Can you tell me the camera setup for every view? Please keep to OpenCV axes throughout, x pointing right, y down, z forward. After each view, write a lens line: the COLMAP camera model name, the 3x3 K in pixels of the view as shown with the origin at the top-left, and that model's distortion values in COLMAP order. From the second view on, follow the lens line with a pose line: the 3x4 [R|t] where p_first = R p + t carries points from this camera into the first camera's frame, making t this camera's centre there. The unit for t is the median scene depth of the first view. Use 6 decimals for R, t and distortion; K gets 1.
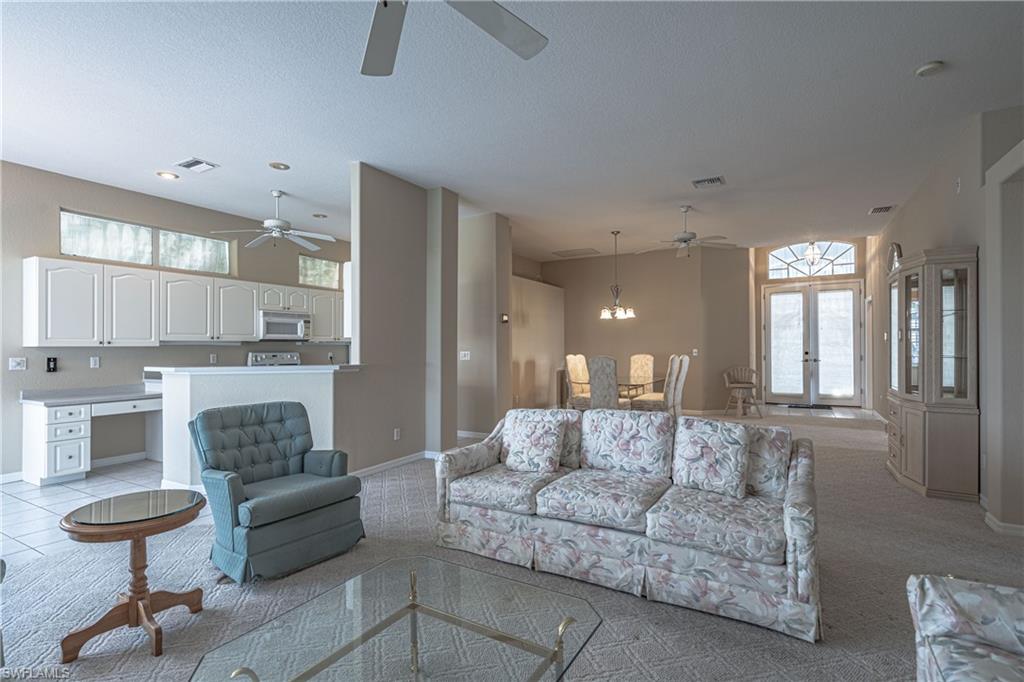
lens RADIAL K [[497.6, 0, 516.1], [0, 497.6, 342.8], [0, 0, 1]] dist [0.002183, 0.000563]
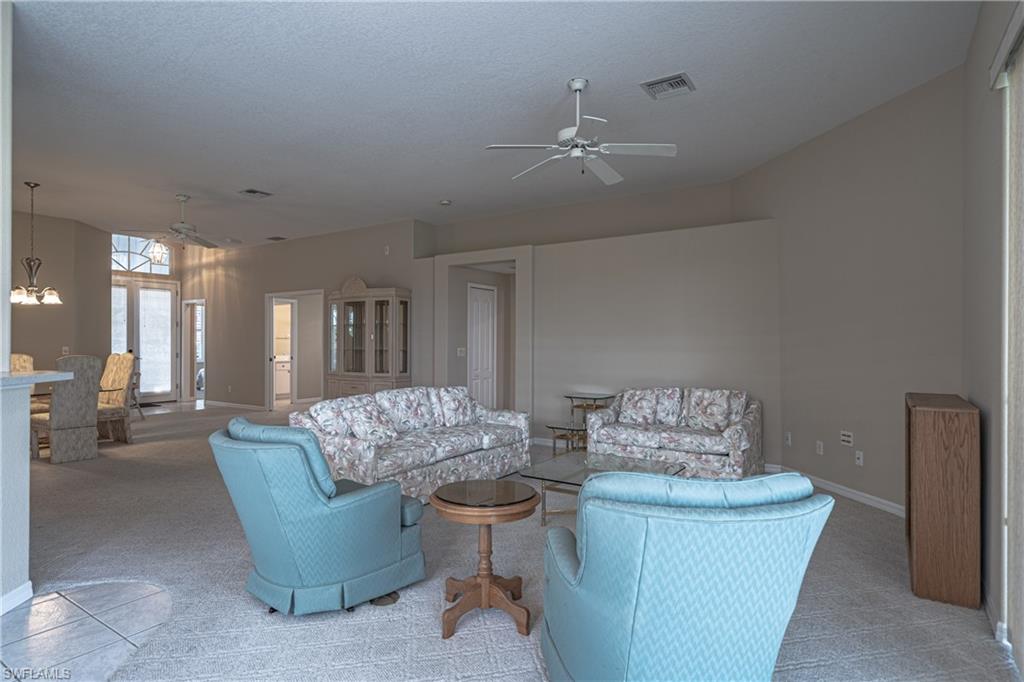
lens RADIAL K [[541.7, 0, 515.7], [0, 541.7, 344.7], [0, 0, 1]] dist [0.020482, 0.001070]
pose [[0.060215, 0.003594, 0.998179, -0.434981], [-0.008985, 0.999955, -0.003059, 0.004955], [-0.998145, -0.008785, 0.060245, 0.201381]]
